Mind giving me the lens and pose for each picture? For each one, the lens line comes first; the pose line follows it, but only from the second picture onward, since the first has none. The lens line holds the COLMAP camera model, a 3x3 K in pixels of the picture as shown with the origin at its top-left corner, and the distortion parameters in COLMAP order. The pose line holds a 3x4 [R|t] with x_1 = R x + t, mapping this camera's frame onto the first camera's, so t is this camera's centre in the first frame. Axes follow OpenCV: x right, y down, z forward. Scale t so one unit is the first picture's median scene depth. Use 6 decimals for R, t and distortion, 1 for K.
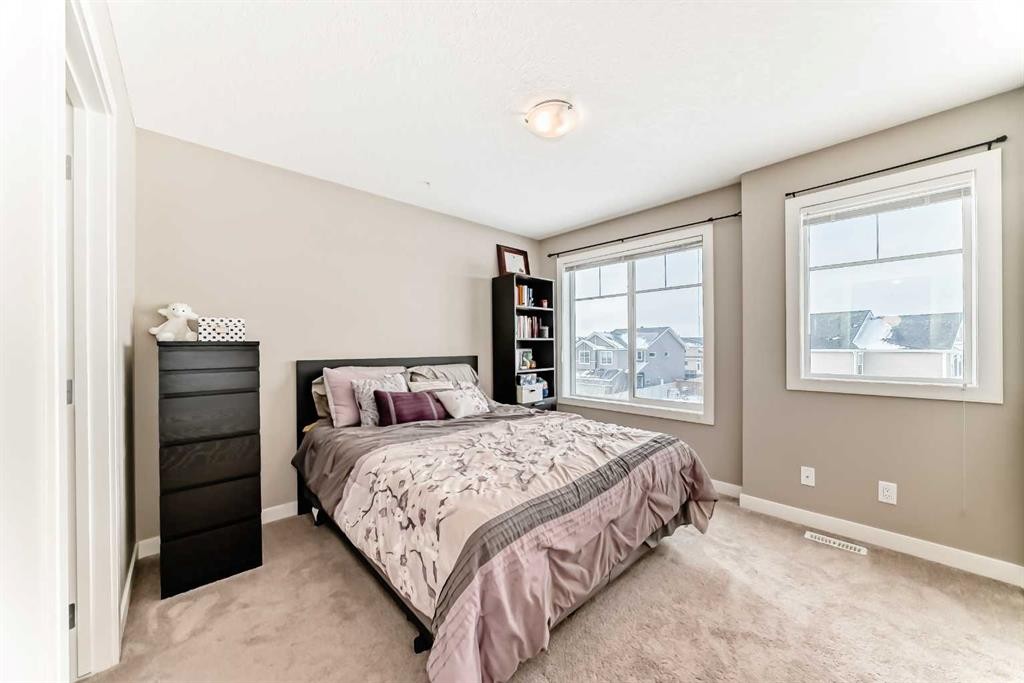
lens RADIAL K [[364.1, 0, 506.9], [0, 364.1, 342.2], [0, 0, 1]] dist [-0.006497, 0.001809]
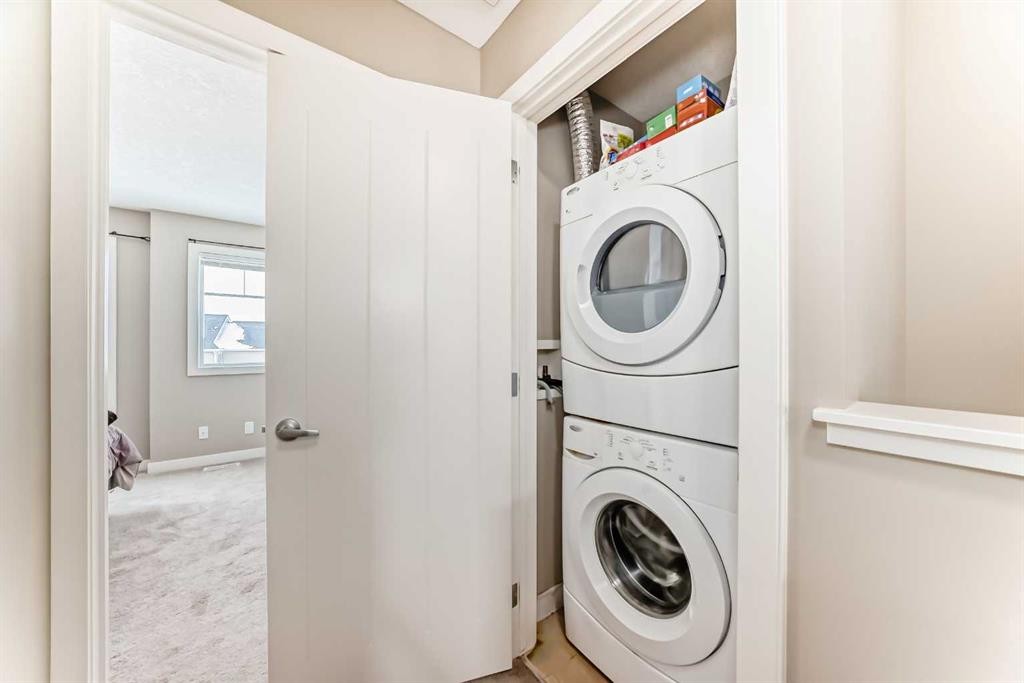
lens RADIAL K [[364.1, 0, 510.5], [0, 364.1, 352.5], [0, 0, 1]] dist [-0.006497, 0.001809]
pose [[0.118995, -0.019470, 0.992704, -0.557361], [-0.008139, 0.999755, 0.020584, 0.002540], [-0.992861, -0.010529, 0.118808, -0.479024]]
